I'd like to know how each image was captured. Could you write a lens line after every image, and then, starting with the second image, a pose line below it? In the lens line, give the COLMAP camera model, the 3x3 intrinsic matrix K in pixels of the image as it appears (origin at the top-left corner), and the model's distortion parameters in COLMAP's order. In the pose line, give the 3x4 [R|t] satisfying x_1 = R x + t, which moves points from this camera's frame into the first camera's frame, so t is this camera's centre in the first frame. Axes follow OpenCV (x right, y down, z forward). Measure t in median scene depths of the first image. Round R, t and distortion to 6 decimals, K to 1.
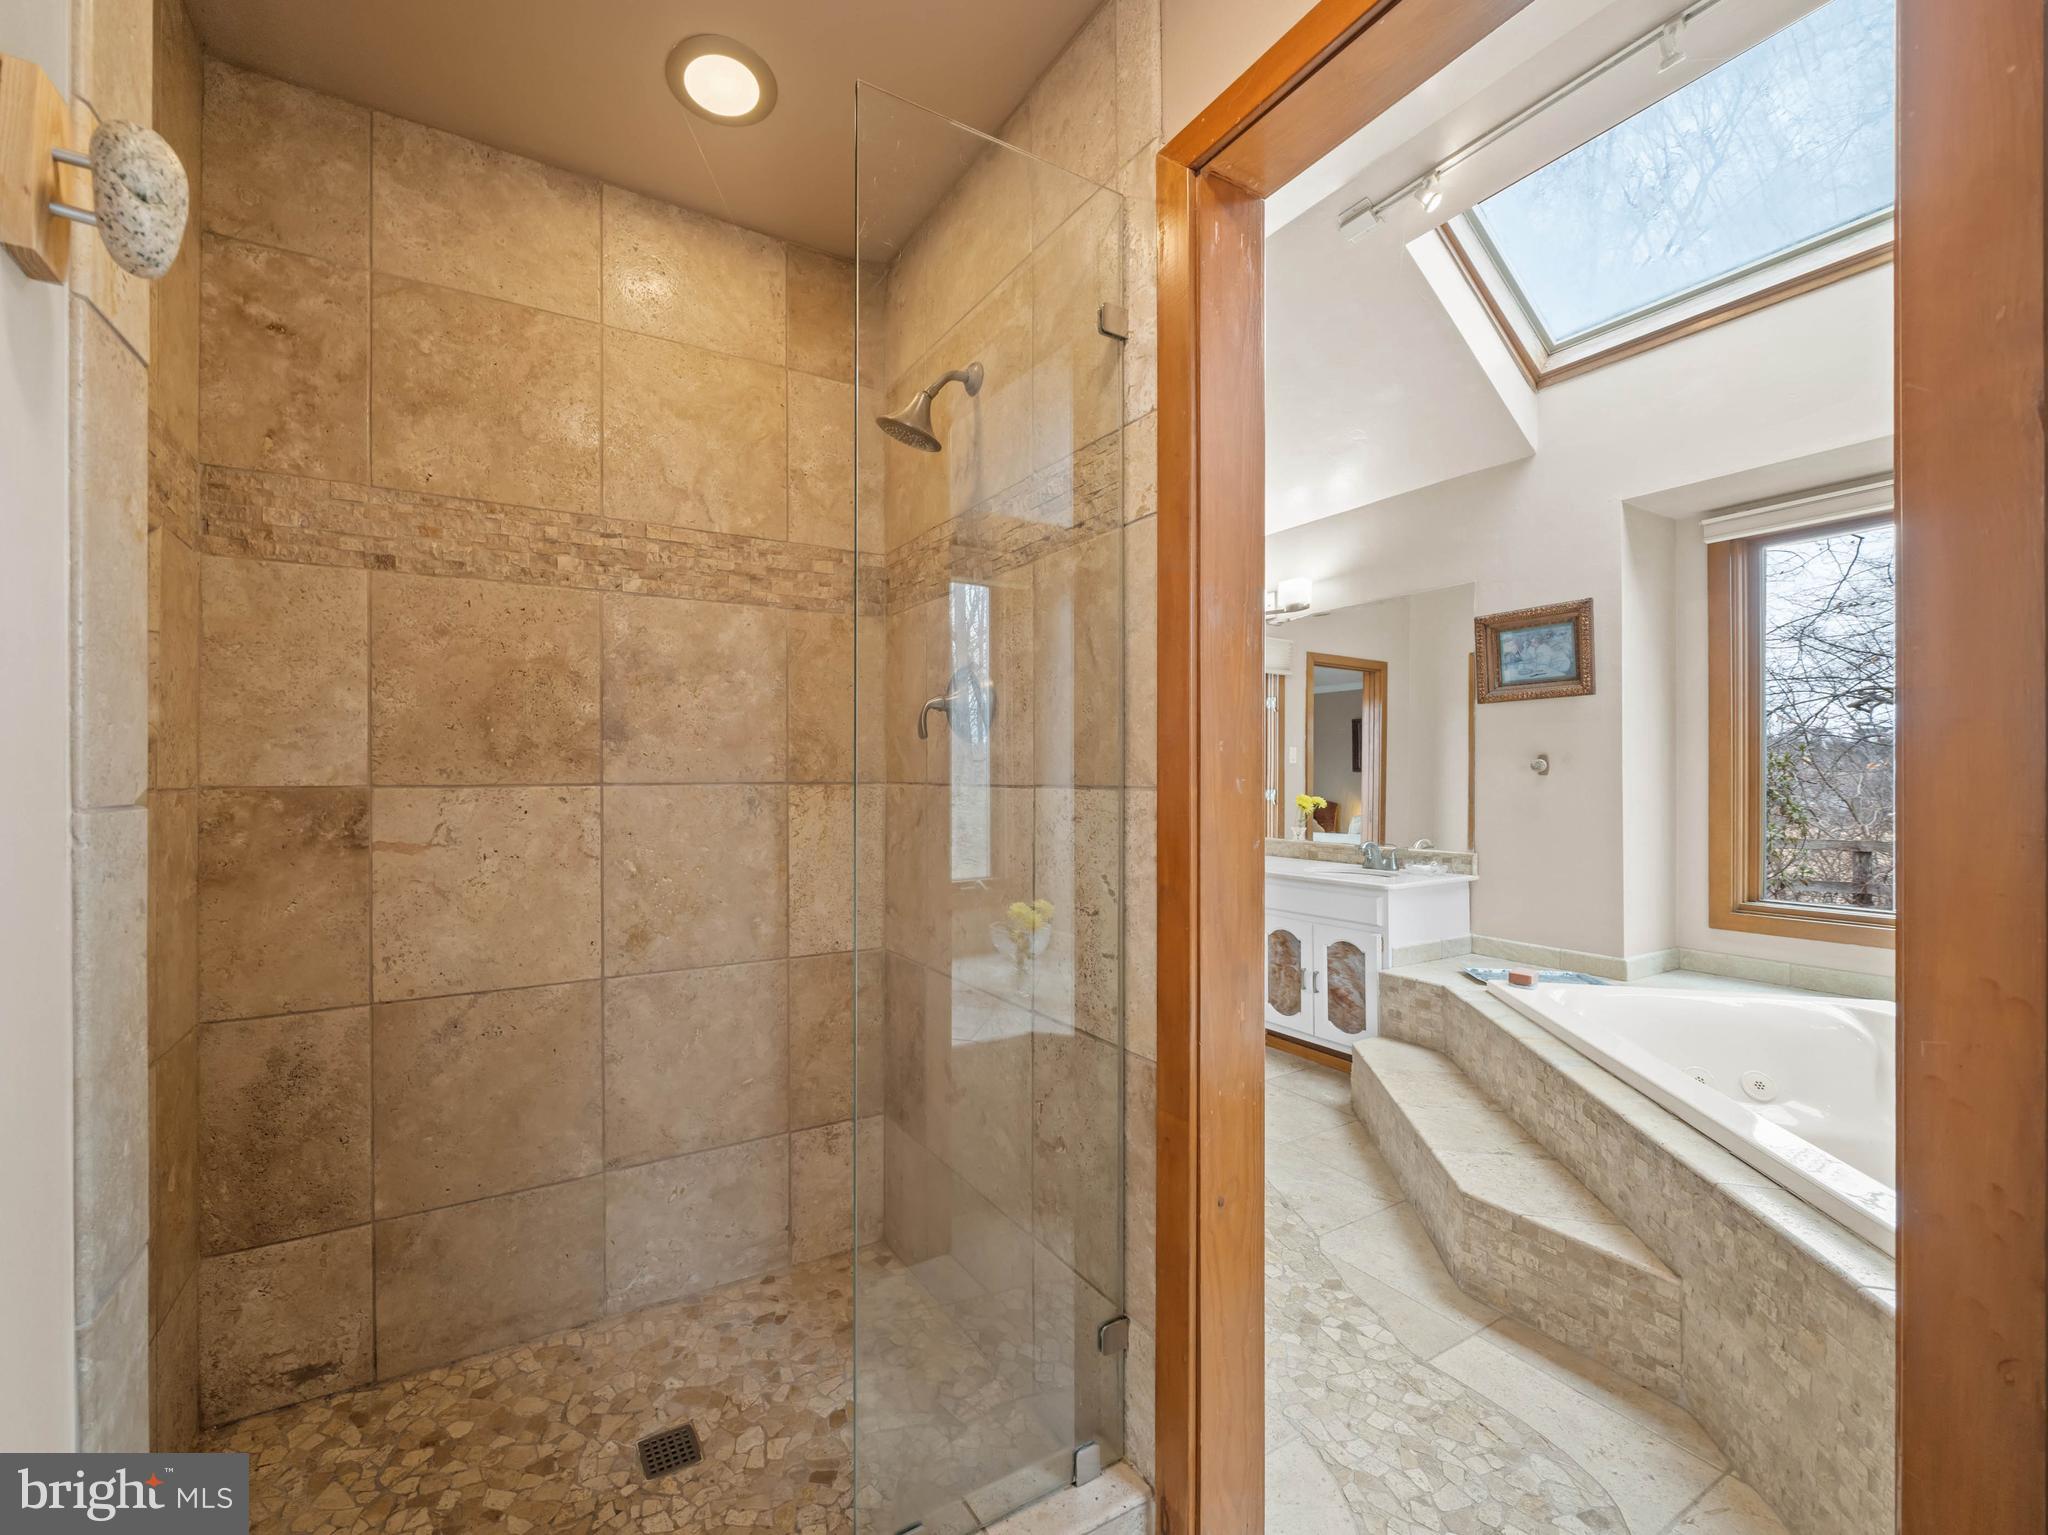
lens RADIAL K [[818.1, 0, 1024.0], [0, 818.1, 767.5], [0, 0, 1]] dist [0.000020, 0.000006]
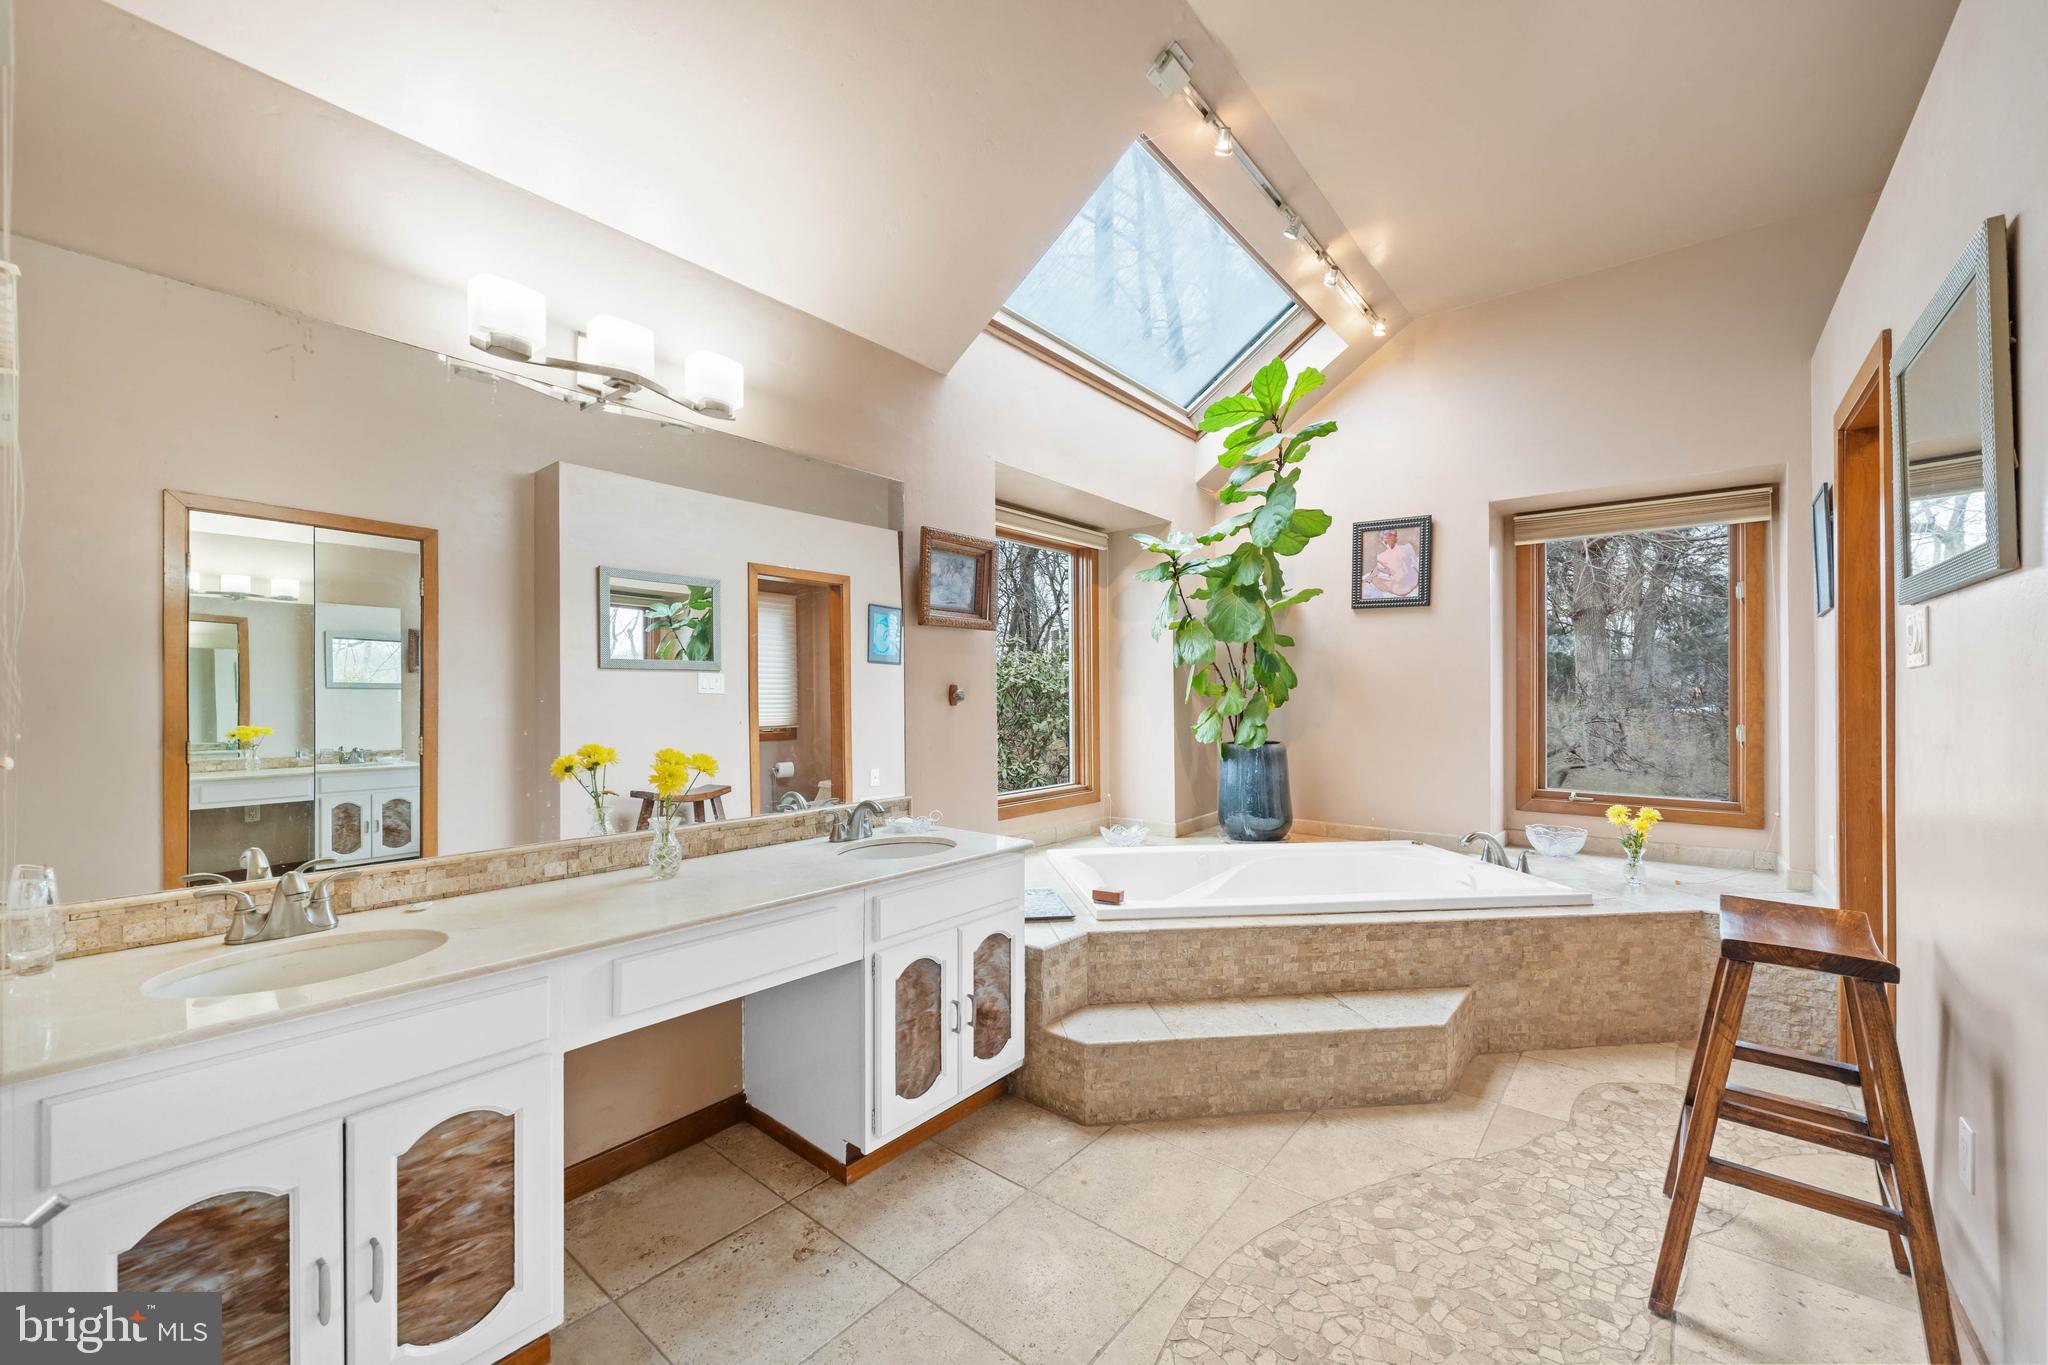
lens RADIAL K [[784.8, 0, 1016.9], [0, 784.8, 699.3], [0, 0, 1]] dist [0.000331, 0.000000]
pose [[-0.253728, 0.004881, 0.967263, -0.294269], [-0.003587, 0.999976, -0.005987, 0.006665], [-0.967269, -0.004989, -0.253705, 1.161061]]
